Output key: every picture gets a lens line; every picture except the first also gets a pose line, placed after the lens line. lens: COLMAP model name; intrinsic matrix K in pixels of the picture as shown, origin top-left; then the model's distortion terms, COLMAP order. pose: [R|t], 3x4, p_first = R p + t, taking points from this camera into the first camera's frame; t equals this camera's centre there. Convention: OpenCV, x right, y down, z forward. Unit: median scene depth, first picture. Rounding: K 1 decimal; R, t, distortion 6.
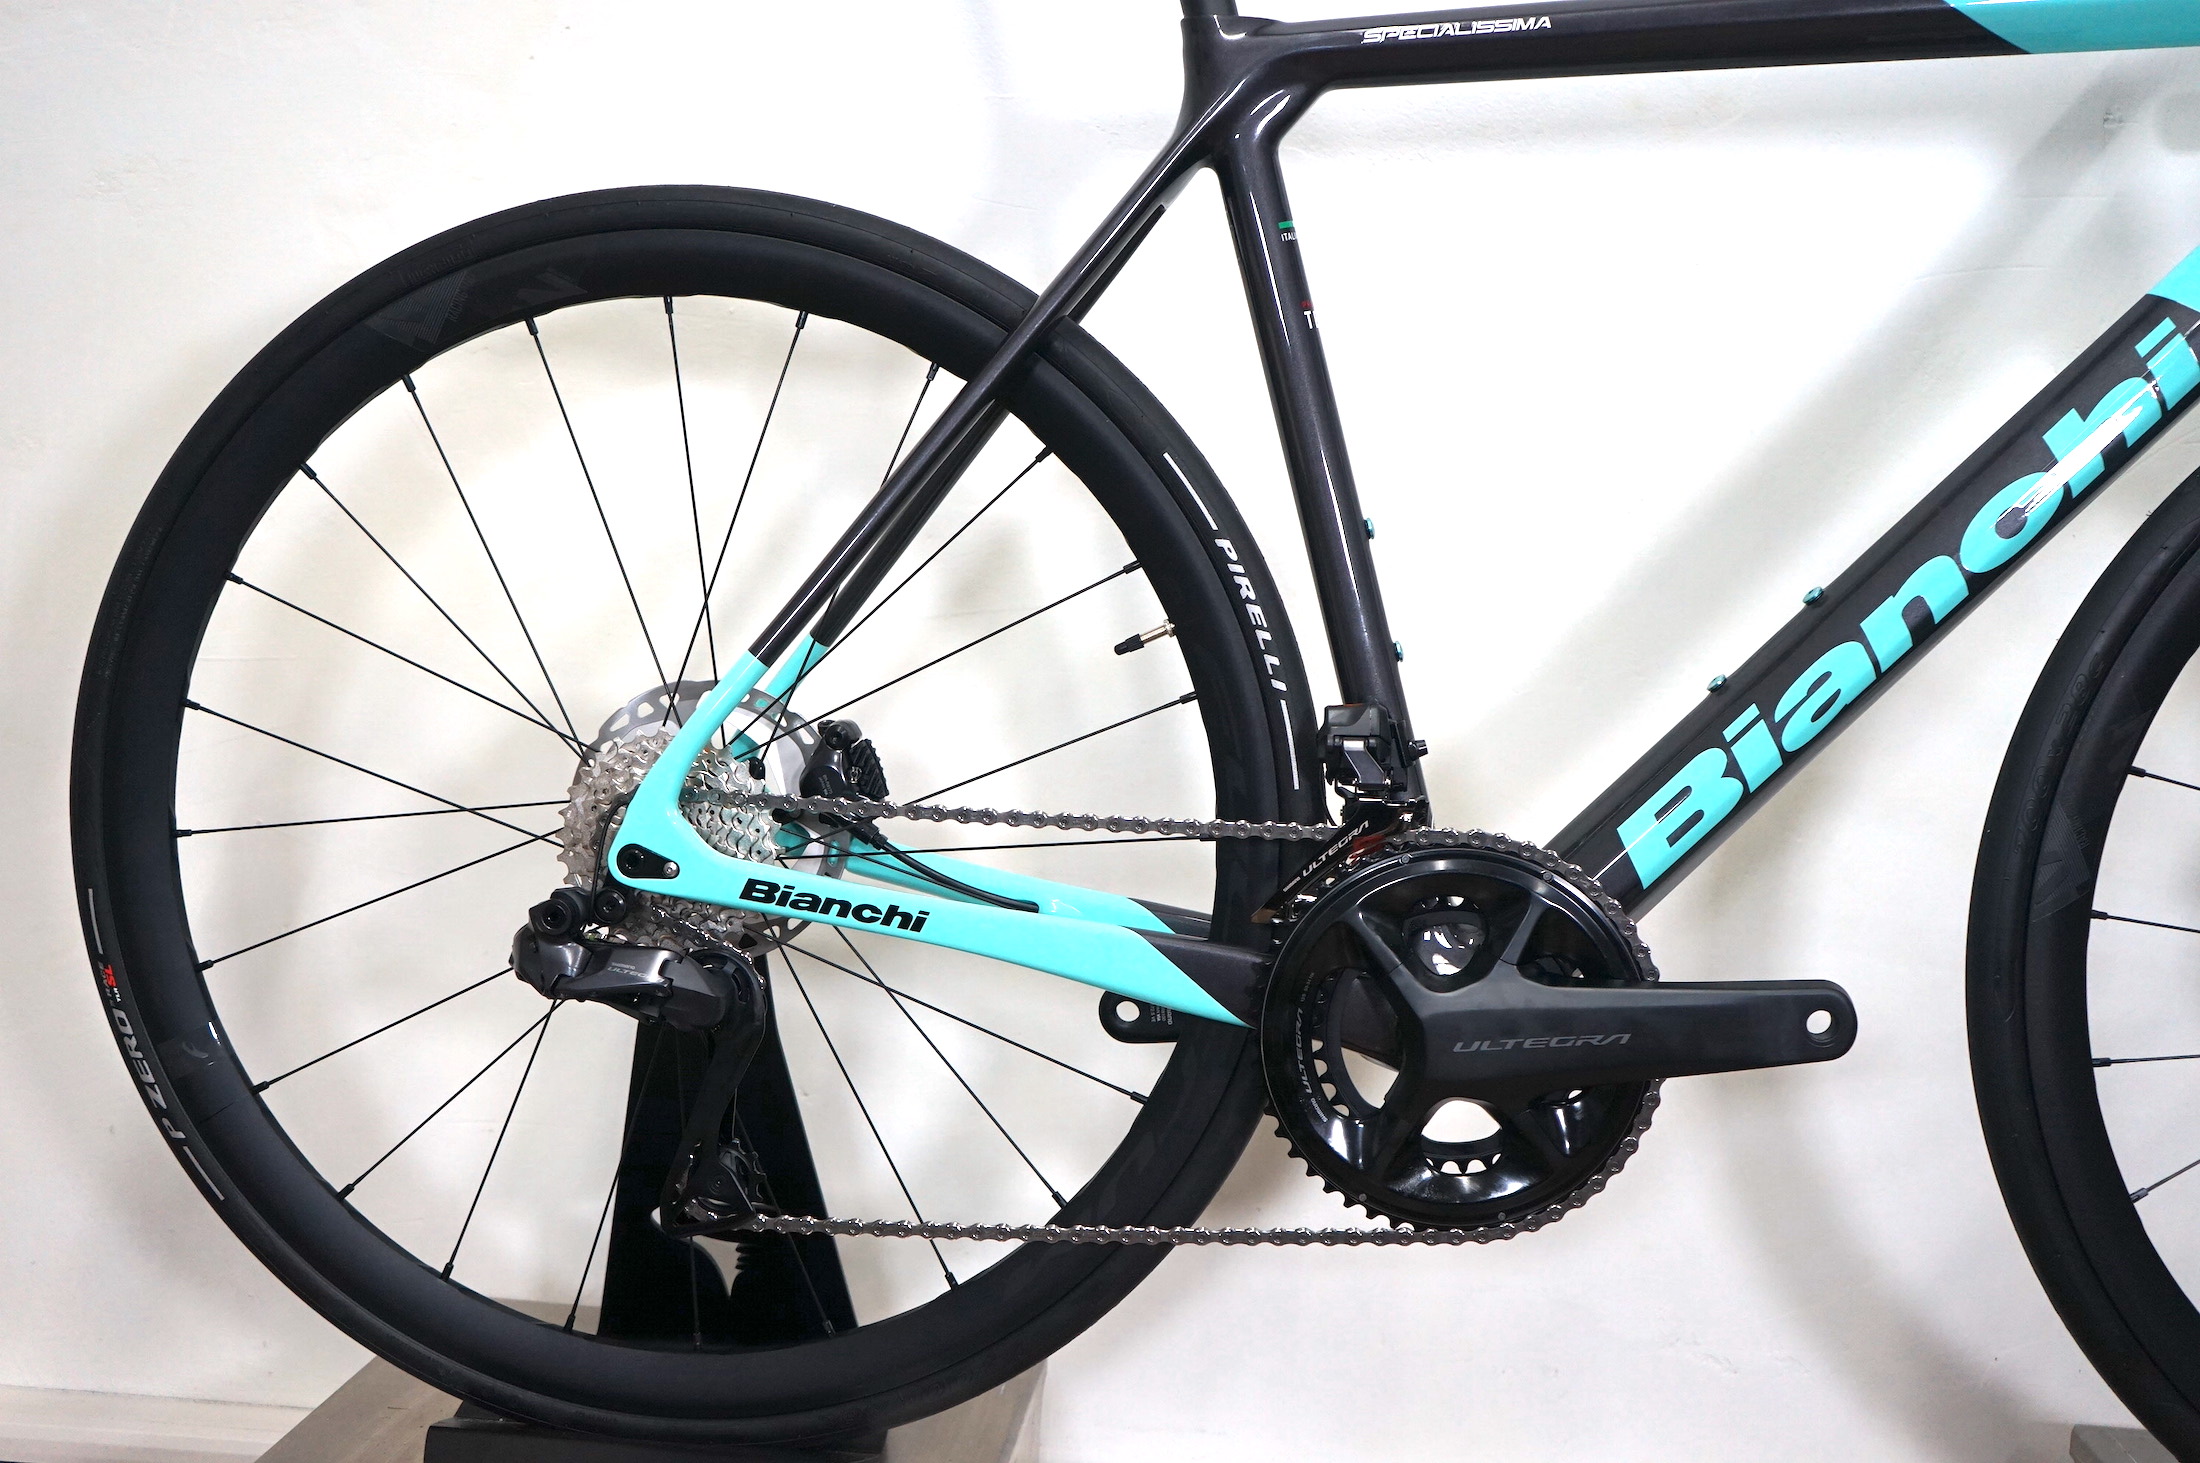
lens RADIAL K [[2248.2, 0, 1100.0], [0, 2248.2, 731.5], [0, 0, 1]] dist [0.004029, 0.012159]
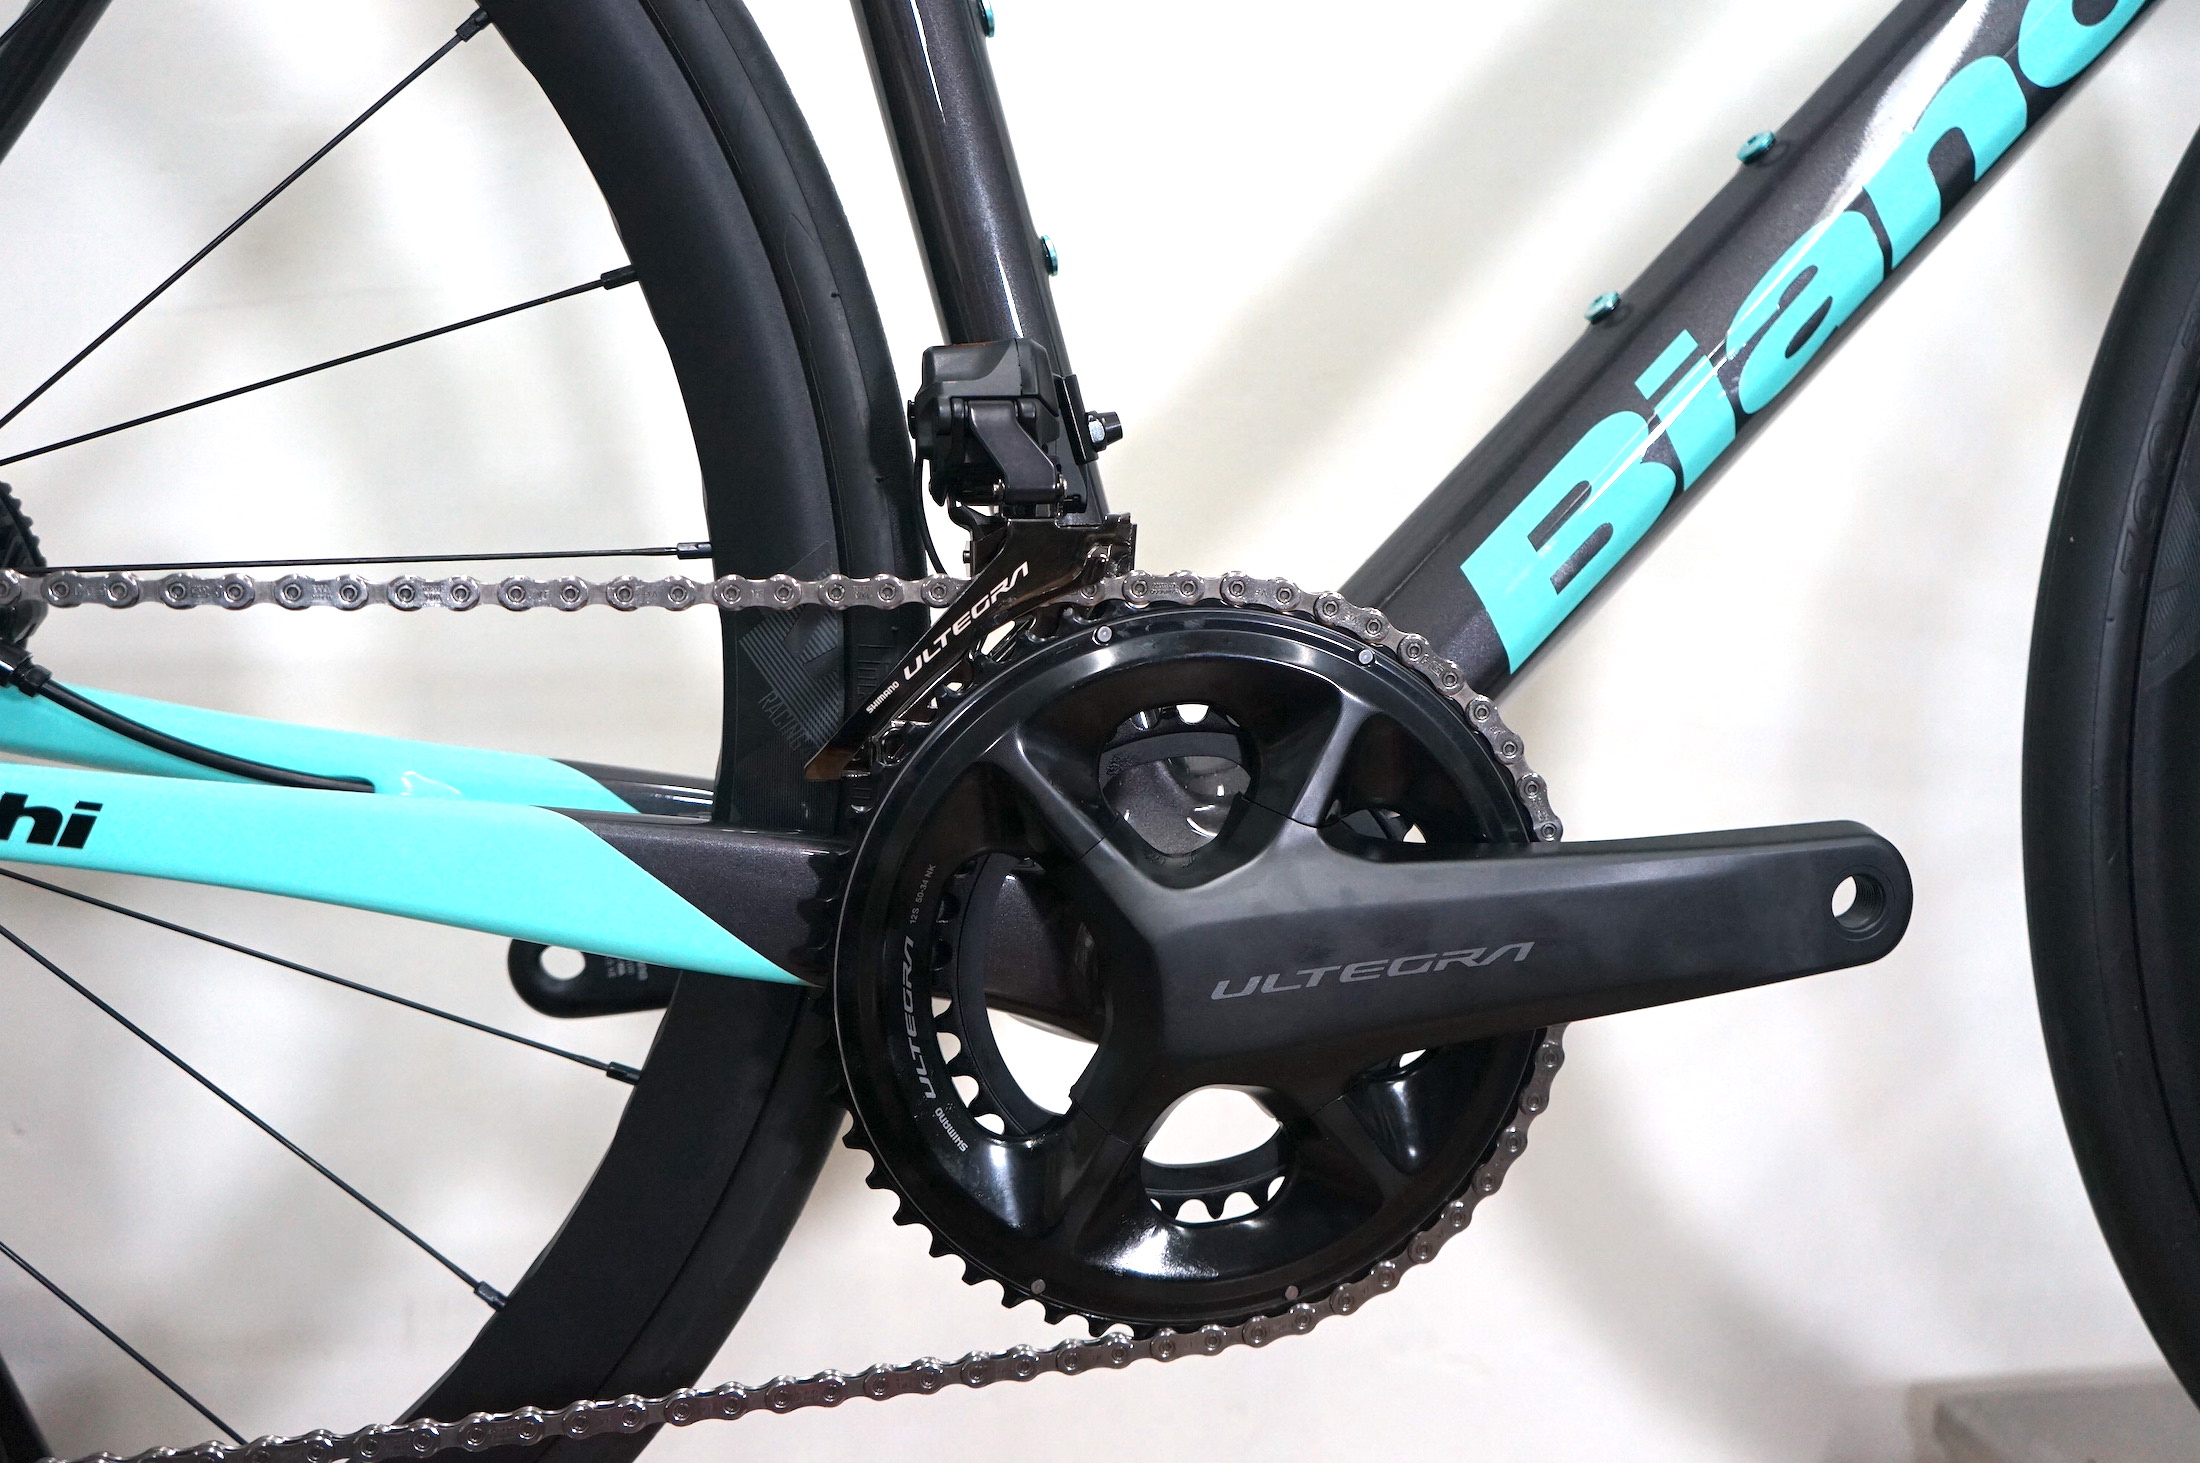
lens RADIAL K [[1911.7, 0, 992.6], [0, 1911.7, 692.0], [0, 0, 1]] dist [0.065941, -0.162540]
pose [[0.972239, -0.049697, 0.228653, 0.010611], [0.045144, 0.998665, 0.025105, 0.056590], [-0.229596, -0.014086, 0.973184, 0.567947]]
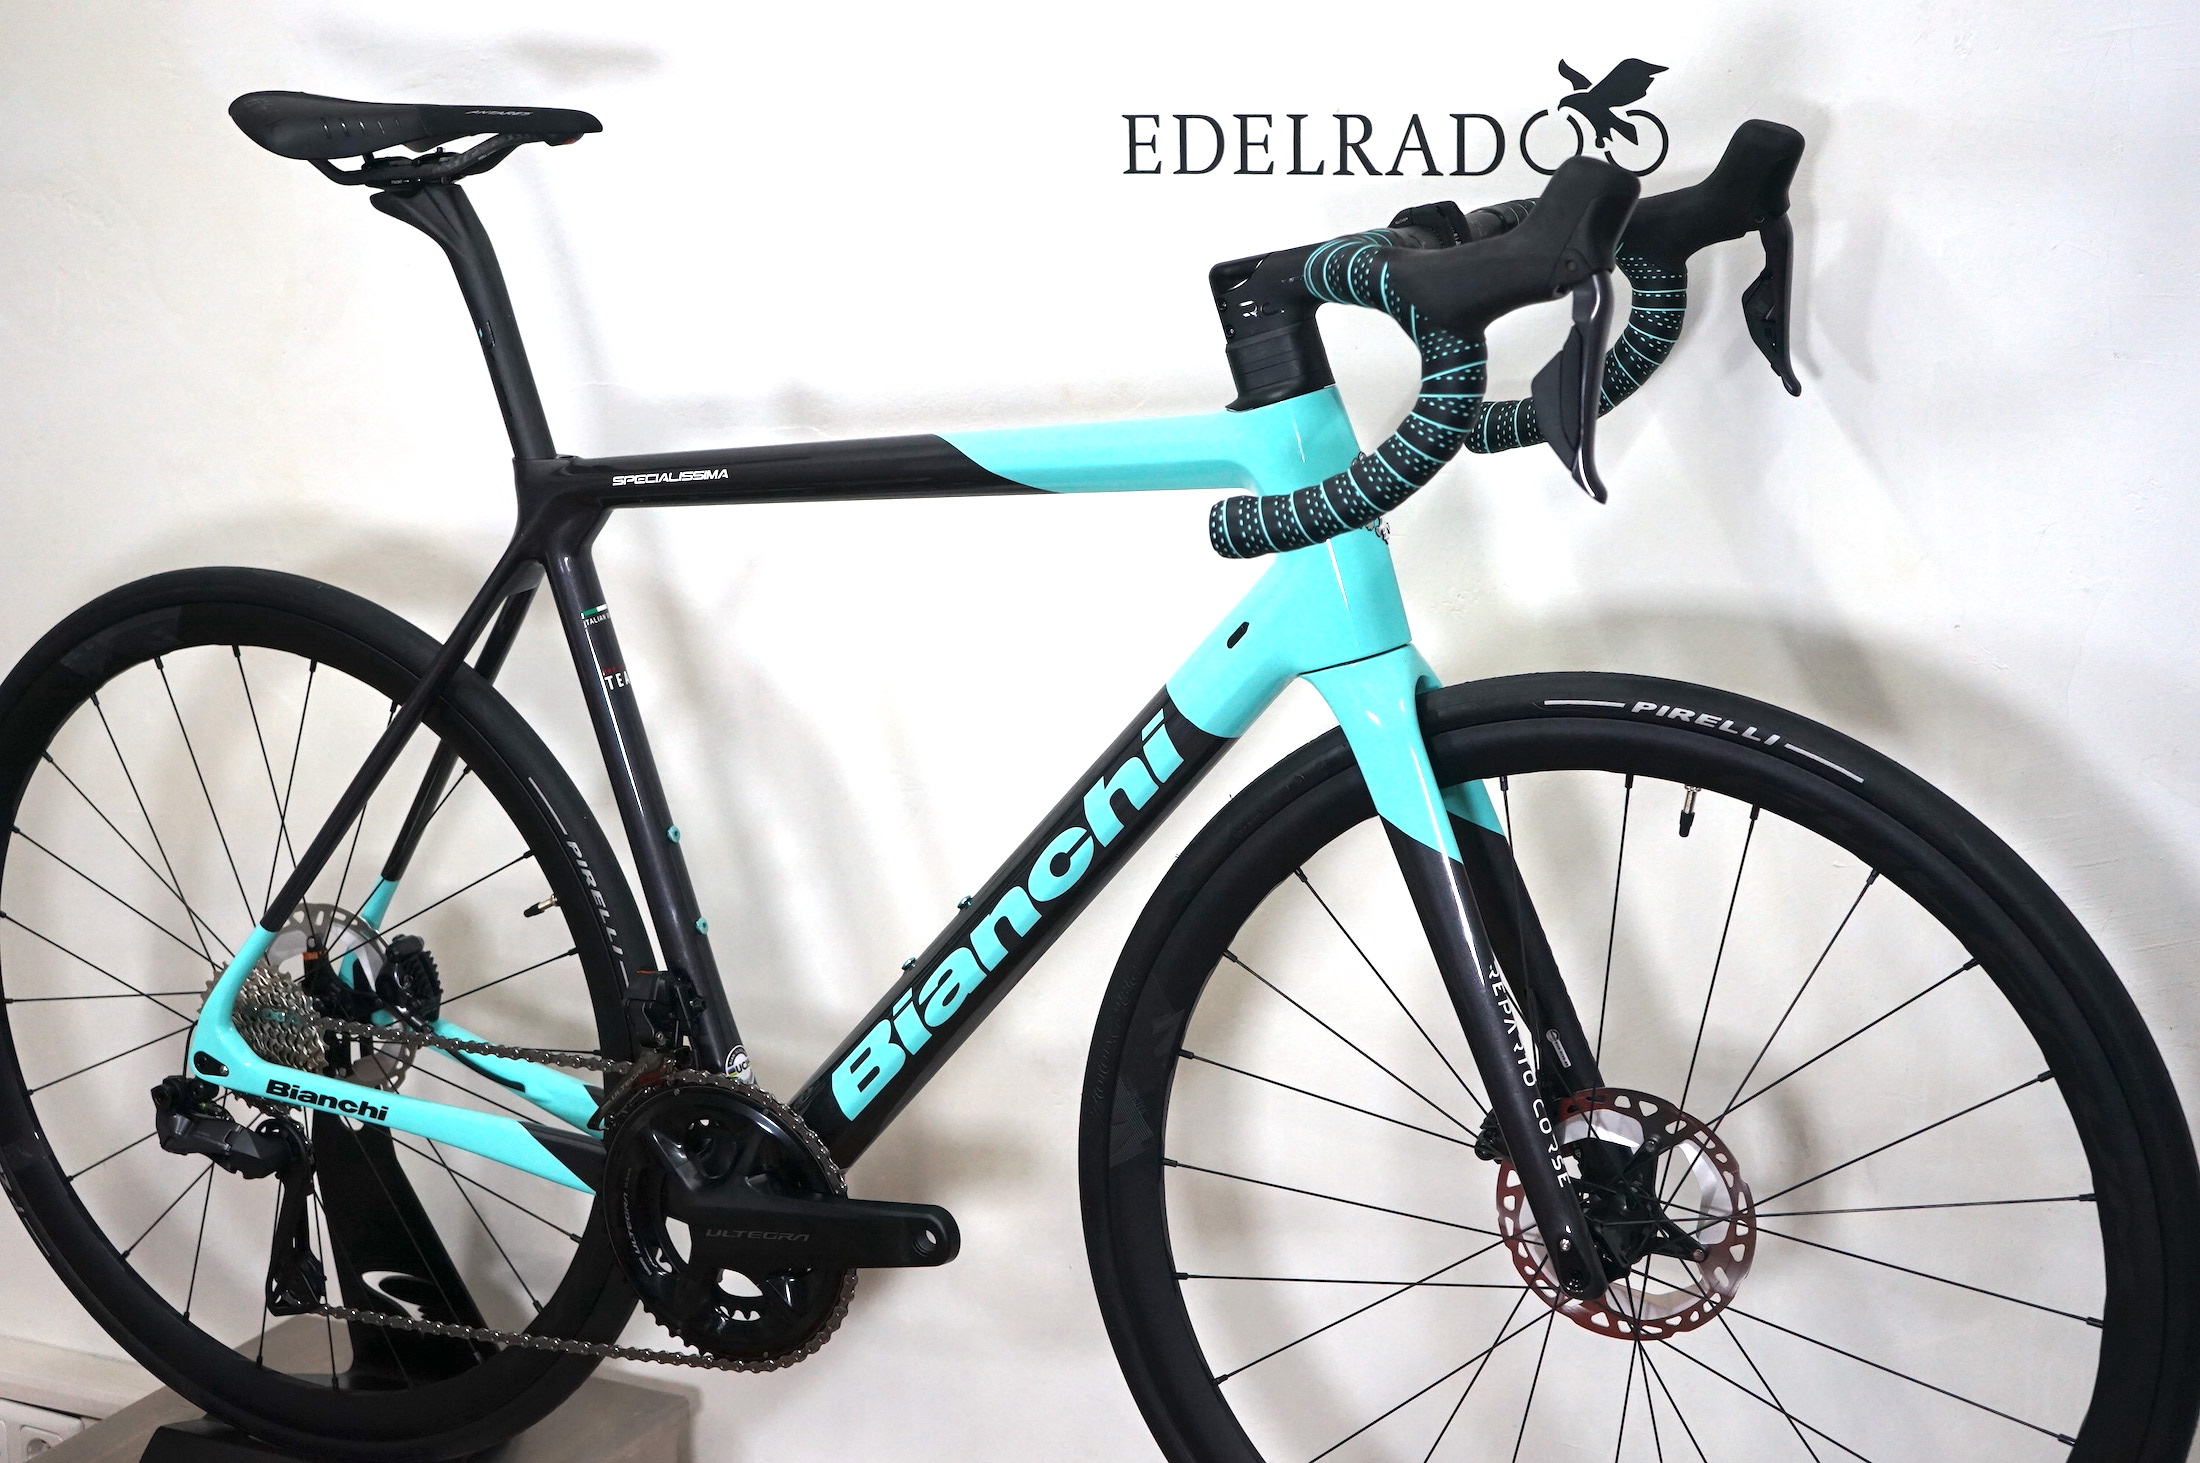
lens RADIAL K [[3269.4, 0, 1100.0], [0, 3269.4, 731.5], [0, 0, 1]] dist [-0.023925, 0.042738]
pose [[0.927944, 0.014209, -0.372450, 1.075664], [0.033045, 0.992202, 0.120183, -0.376363], [0.371253, -0.123831, 0.920238, -0.661921]]
